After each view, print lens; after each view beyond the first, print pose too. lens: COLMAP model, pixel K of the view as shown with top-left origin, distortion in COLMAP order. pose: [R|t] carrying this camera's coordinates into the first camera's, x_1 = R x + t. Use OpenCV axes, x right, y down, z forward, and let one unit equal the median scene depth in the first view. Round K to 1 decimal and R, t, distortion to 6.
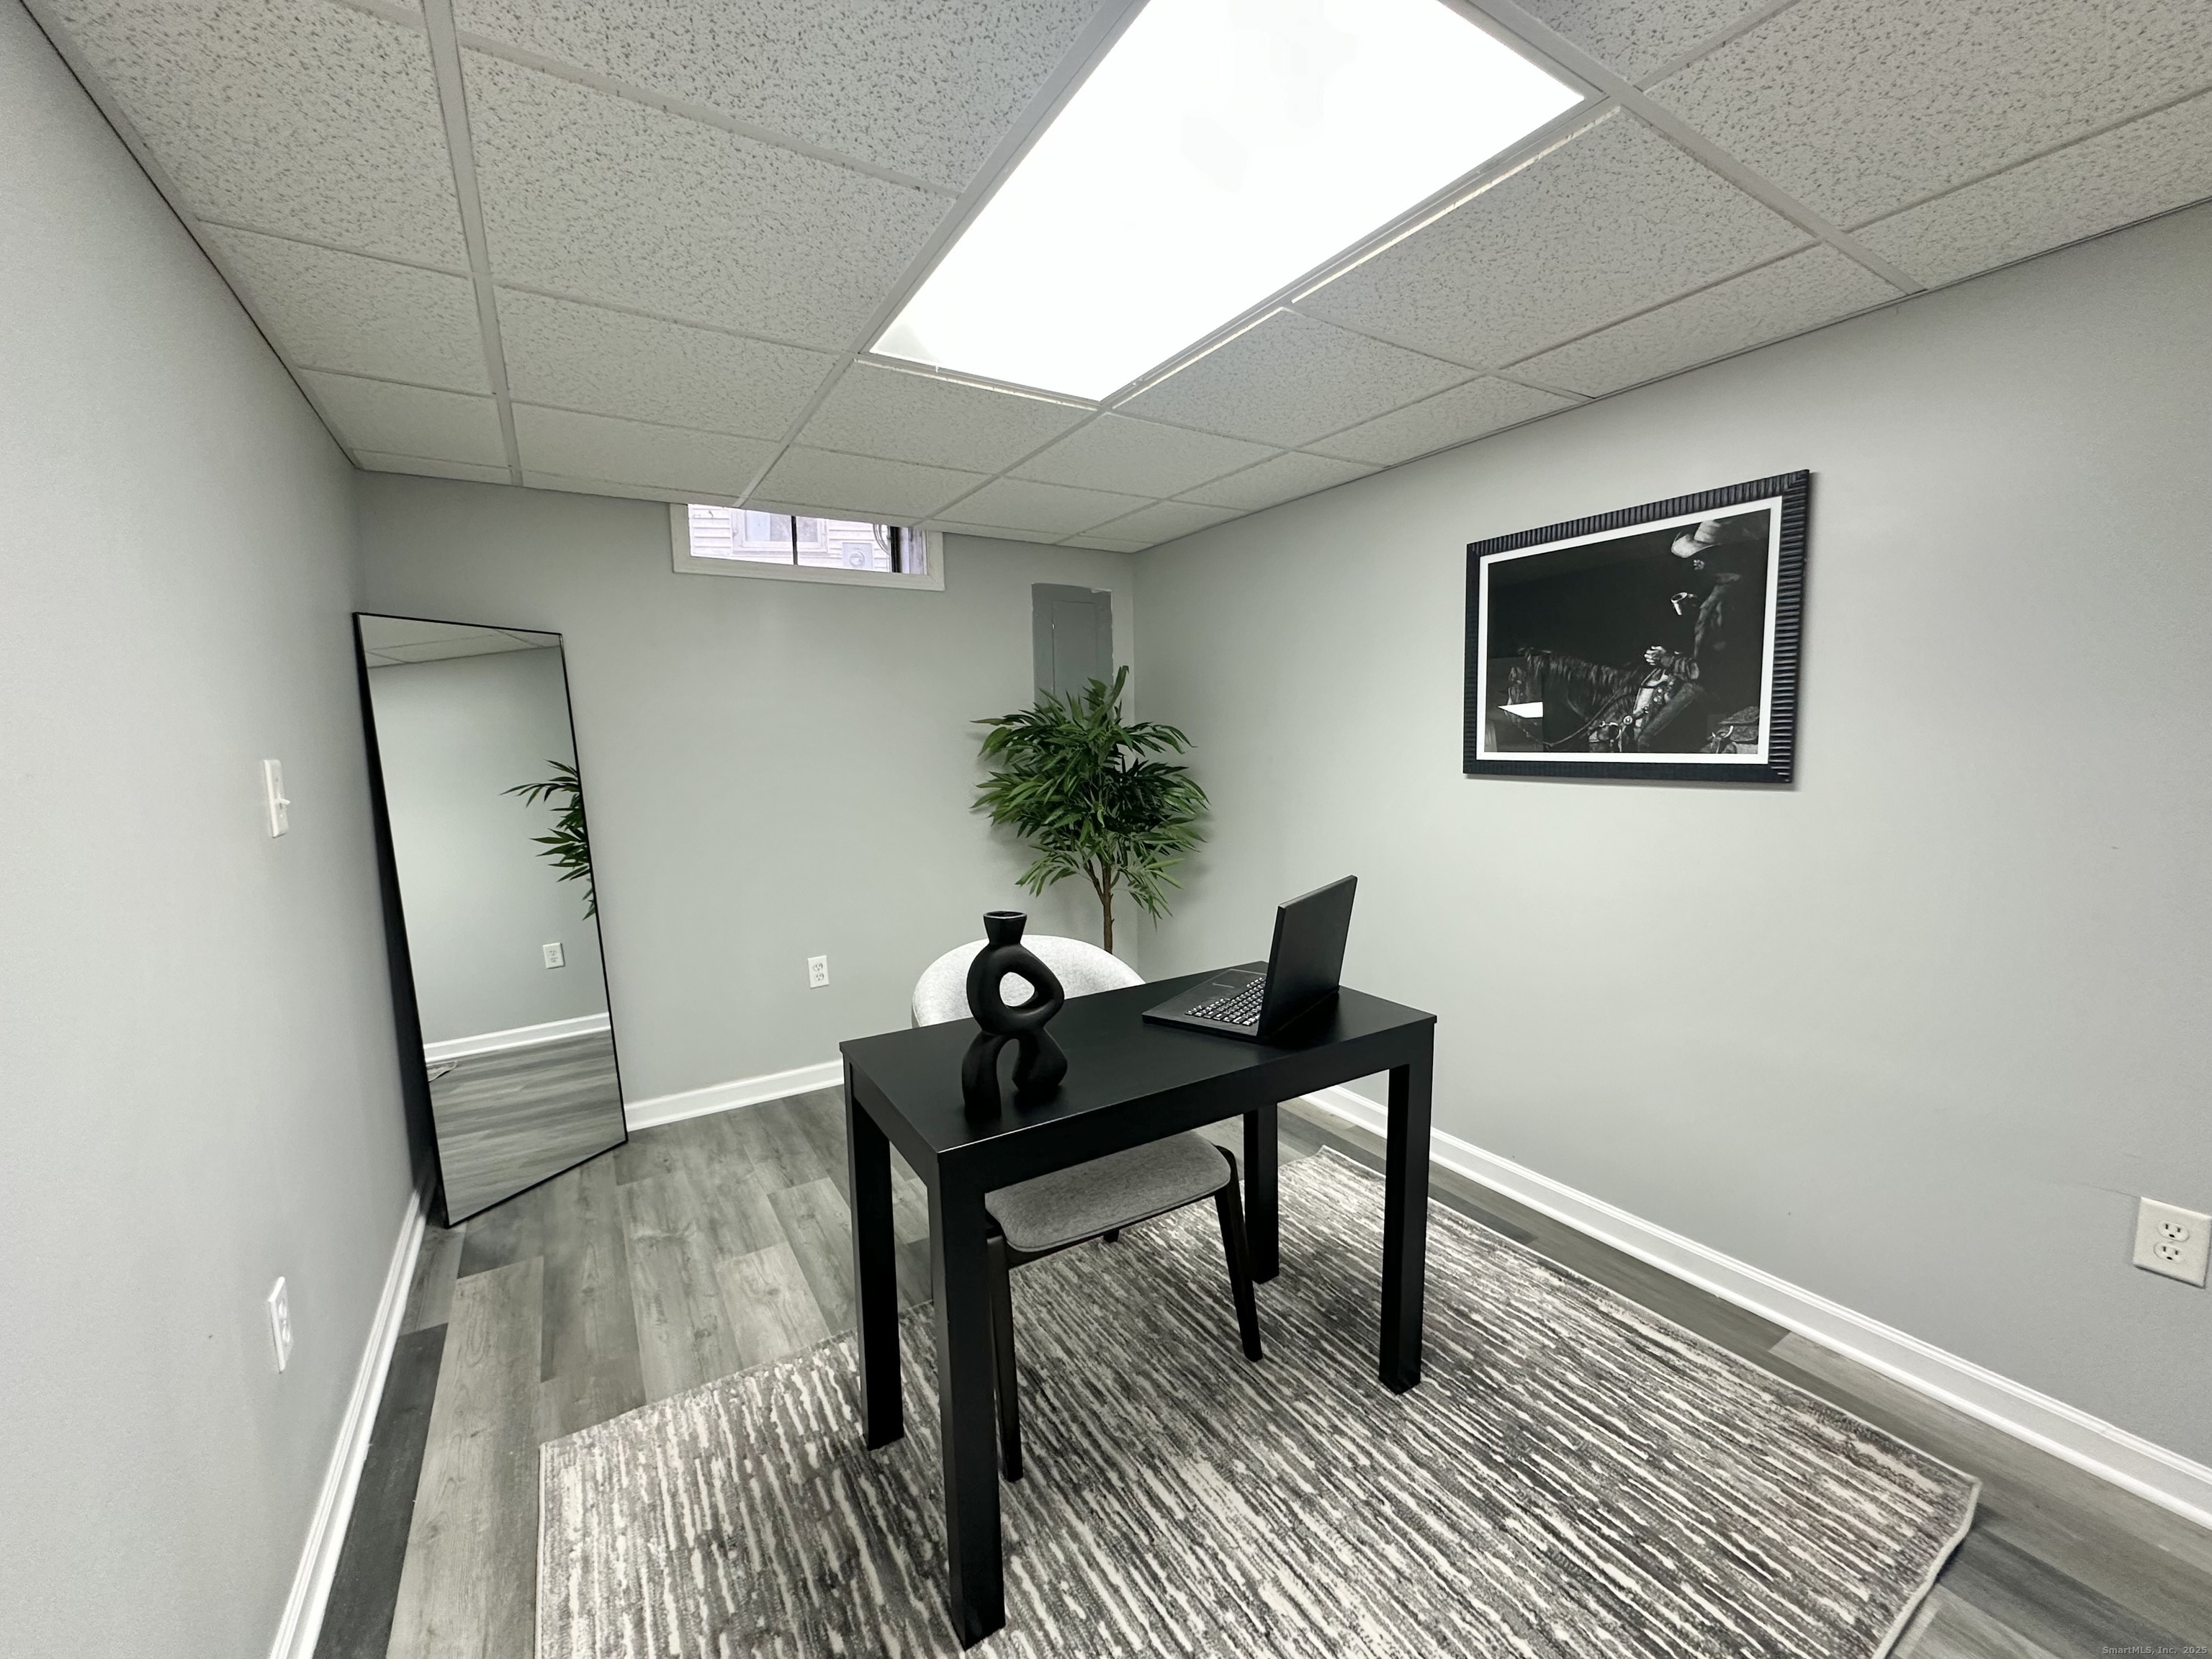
lens RADIAL K [[881.5, 0, 1113.7], [0, 881.5, 833.9], [0, 0, 1]] dist [-0.001949, 0.000628]
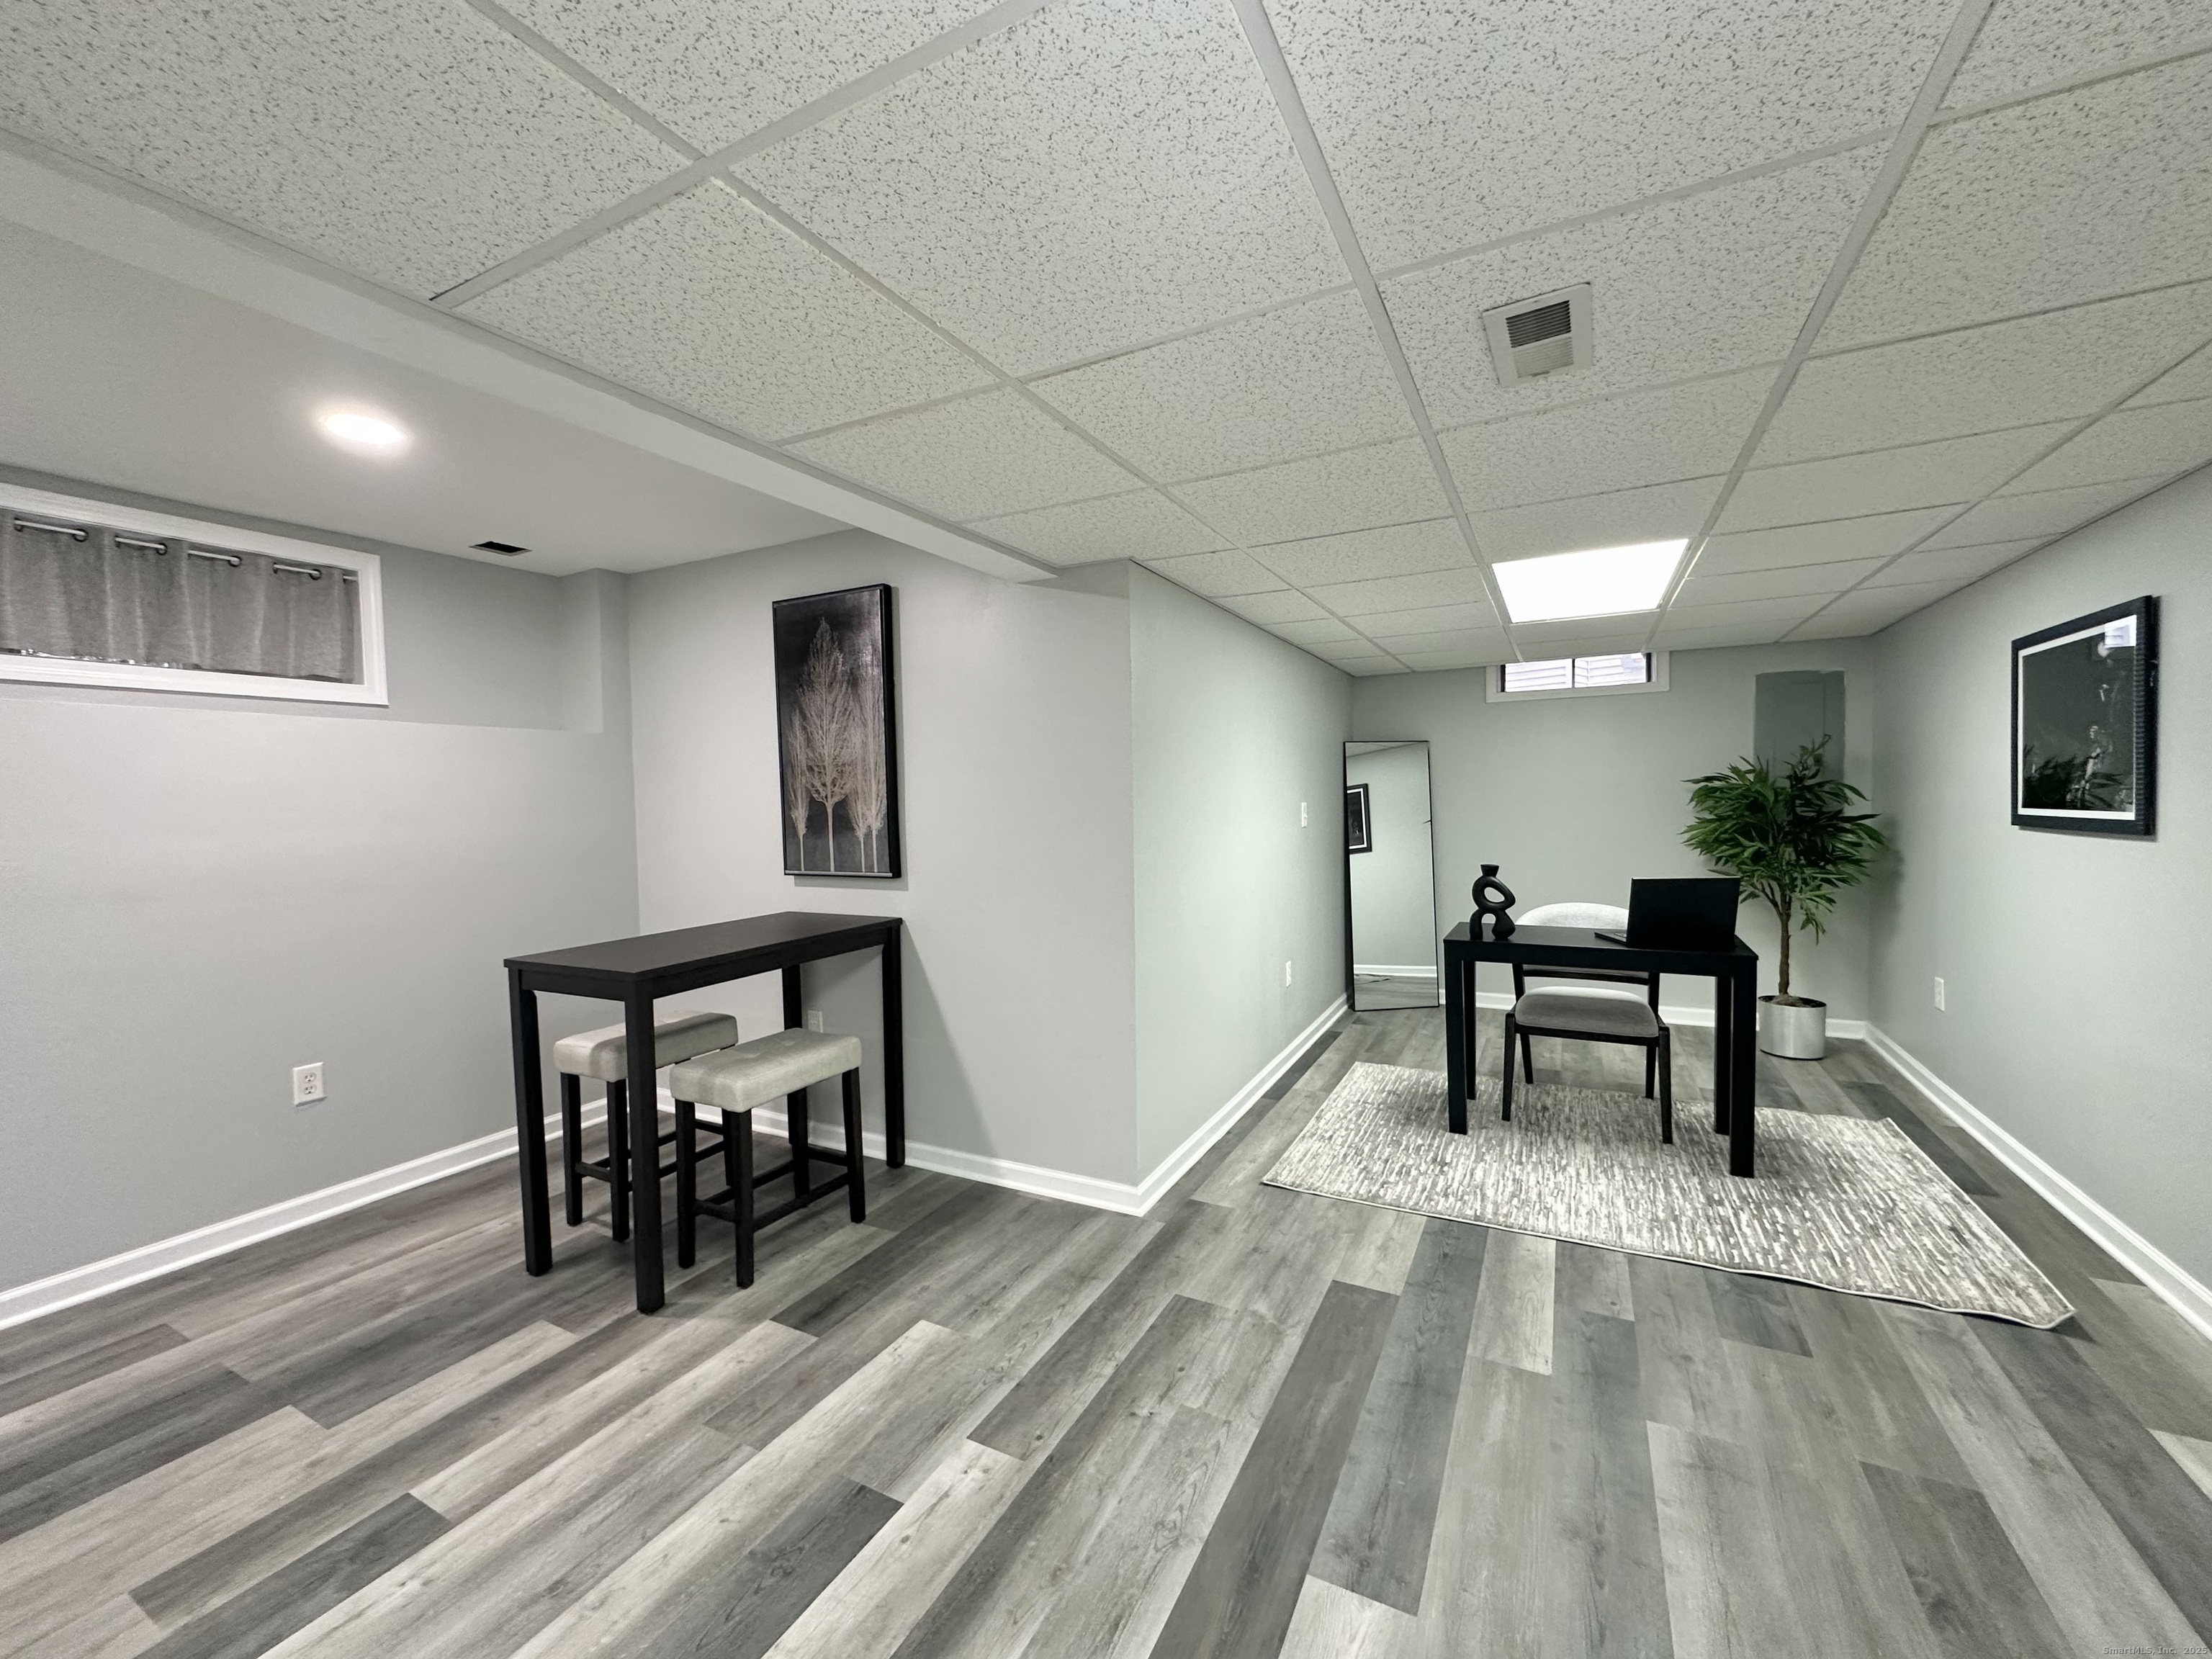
lens RADIAL K [[881.5, 0, 1110.8], [0, 881.5, 827.2], [0, 0, 1]] dist [-0.001949, 0.000628]
pose [[0.505587, 0.036746, -0.861993, 0.977688], [-0.087485, 0.996127, -0.008849, 0.063753], [0.858329, 0.079885, 0.506843, -0.816825]]
